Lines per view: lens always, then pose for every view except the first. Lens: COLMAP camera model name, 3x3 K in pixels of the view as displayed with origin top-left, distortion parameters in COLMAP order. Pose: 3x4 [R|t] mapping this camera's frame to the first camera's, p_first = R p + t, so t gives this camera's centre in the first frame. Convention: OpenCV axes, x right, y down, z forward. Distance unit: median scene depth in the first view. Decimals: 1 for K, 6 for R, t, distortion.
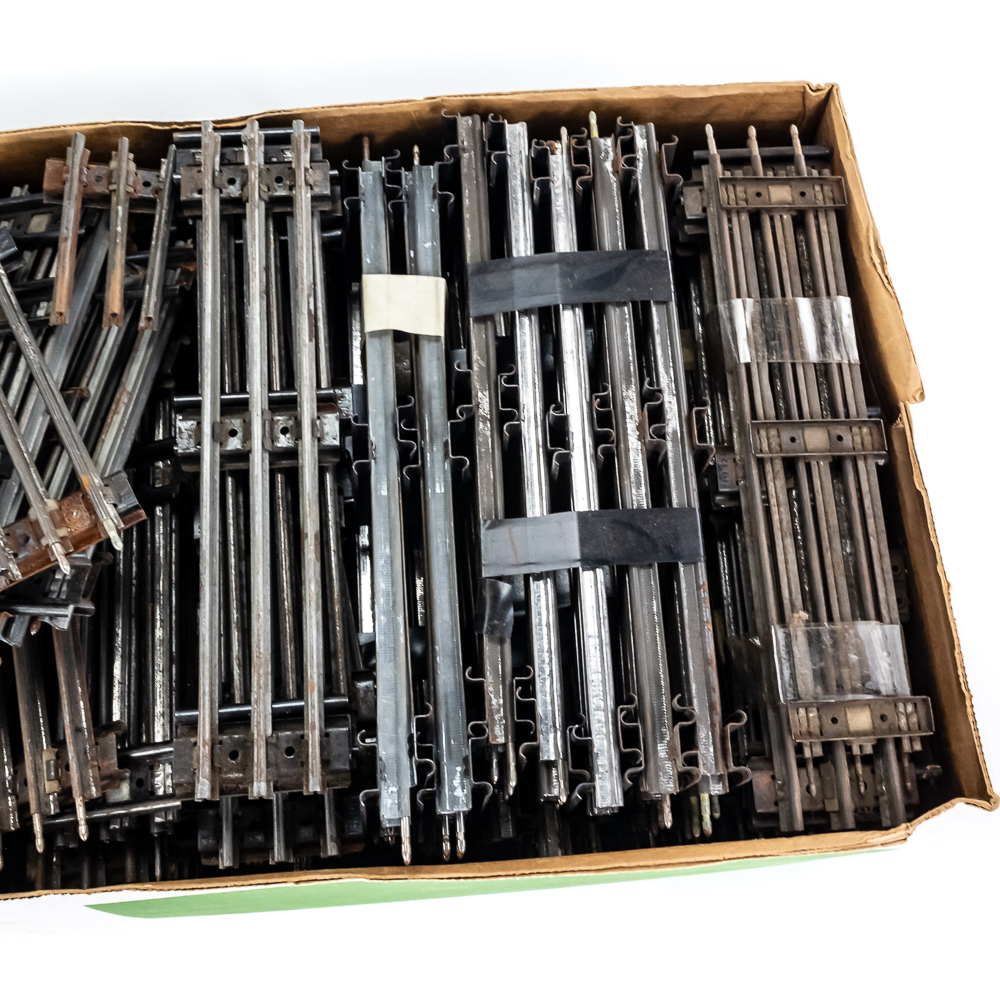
lens RADIAL K [[1134.7, 0, 500.0], [0, 1134.7, 500.0], [0, 0, 1]] dist [-0.019019, 0.044976]
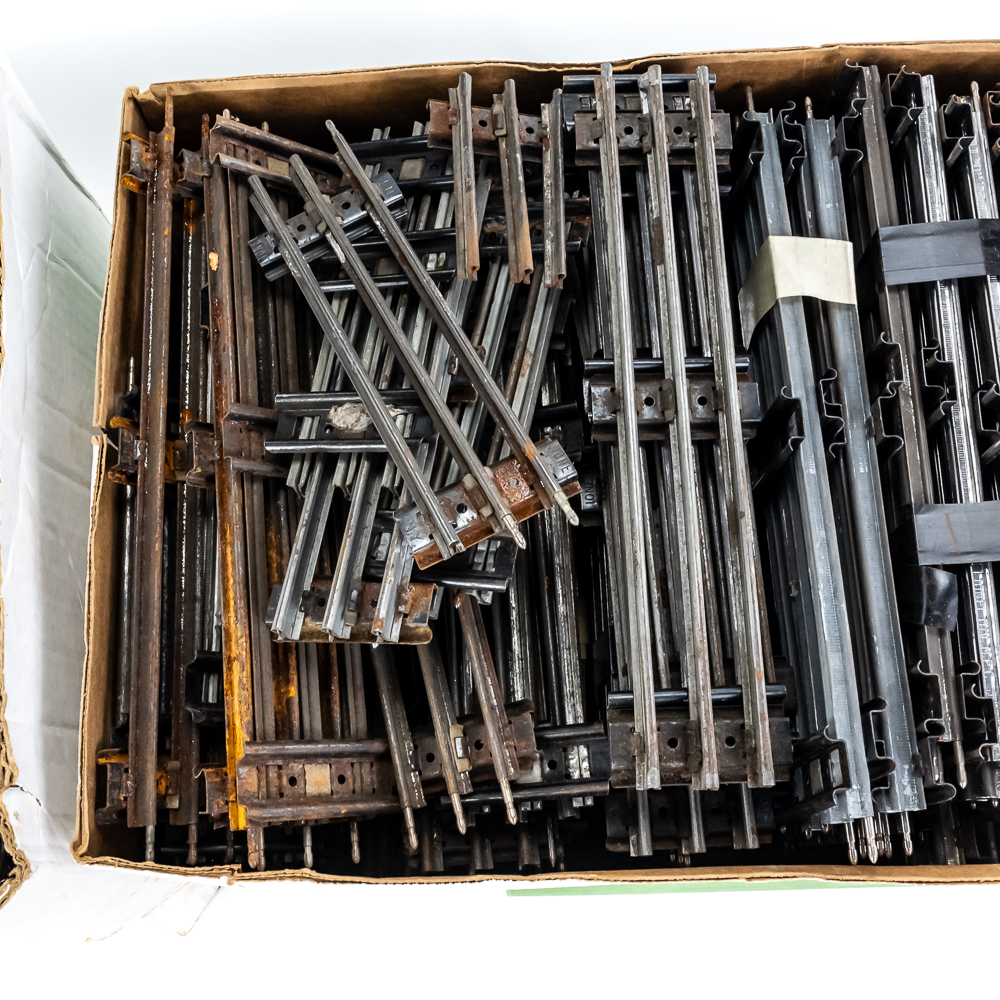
lens RADIAL K [[1134.7, 0, 500.0], [0, 1134.7, 500.0], [0, 0, 1]] dist [-0.019019, 0.044976]
pose [[0.998981, 0.037959, -0.024425, -0.319164], [-0.036780, 0.998216, 0.047042, -0.016115], [0.026167, -0.046096, 0.998594, 0.046175]]
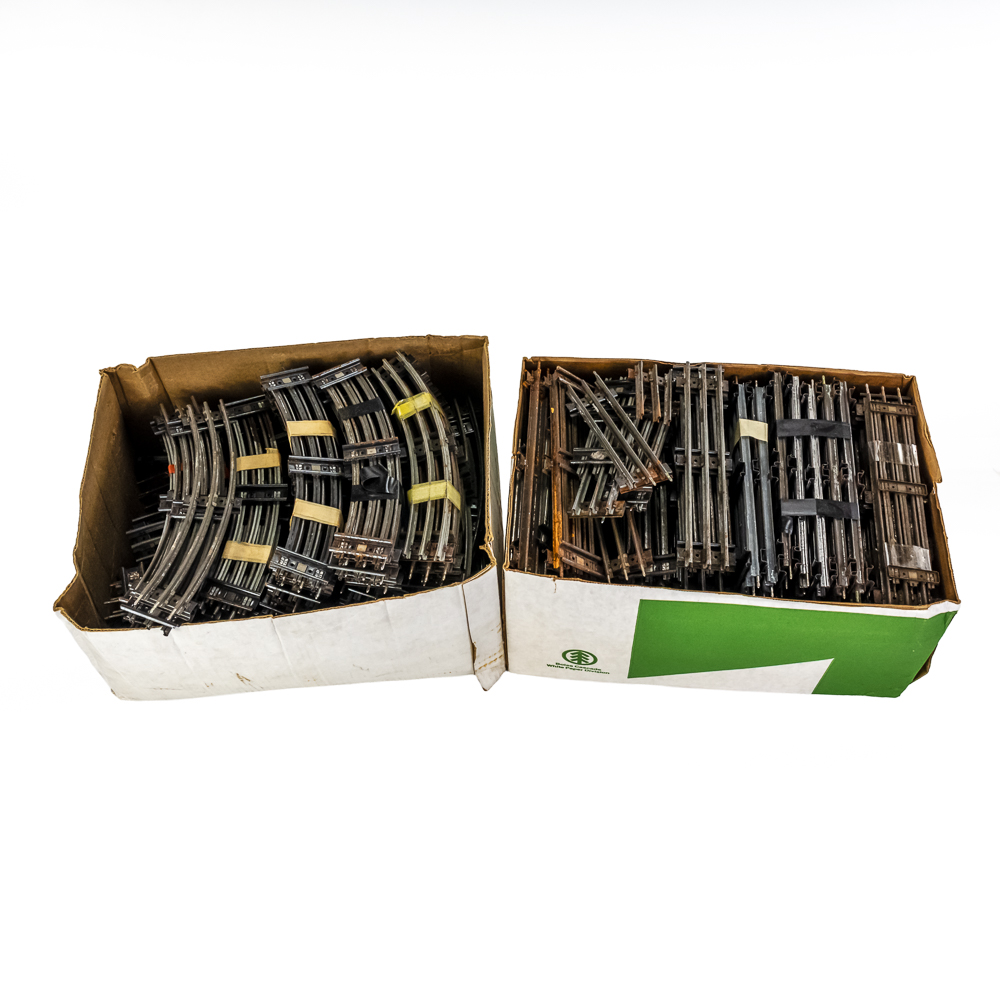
lens RADIAL K [[1030.6, 0, 505.7], [0, 1030.6, 486.7], [0, 0, 1]] dist [-0.003517, -0.000400]
pose [[0.986604, 0.124996, -0.104822, -0.412649], [-0.148984, 0.952150, -0.266862, 0.748814], [0.066449, 0.278904, 0.958017, -1.477463]]
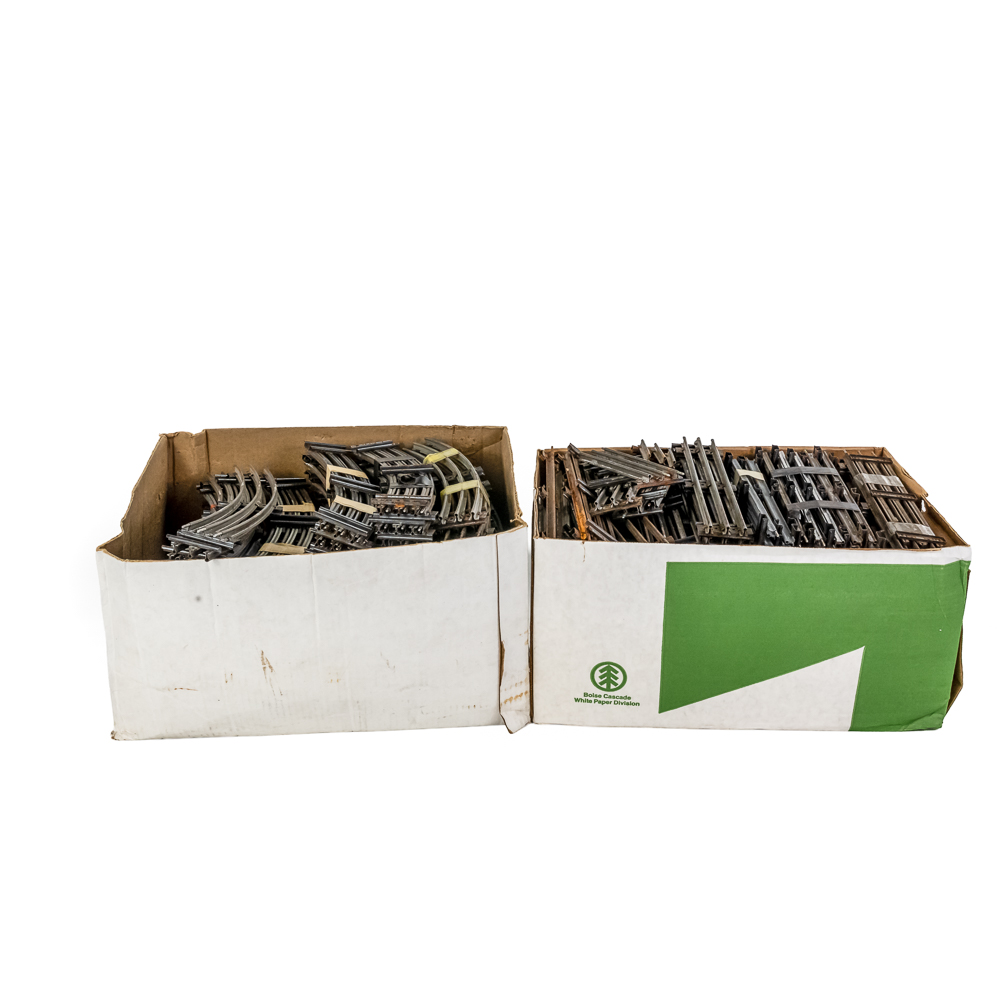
lens RADIAL K [[1032.3, 0, 500.0], [0, 1032.3, 500.0], [0, 0, 1]] dist [0.001546, 0.000014]
pose [[0.991466, 0.052366, -0.119382, -0.431838], [-0.124052, 0.660465, -0.740538, 2.093144], [0.040069, 0.749028, 0.661325, -0.867486]]
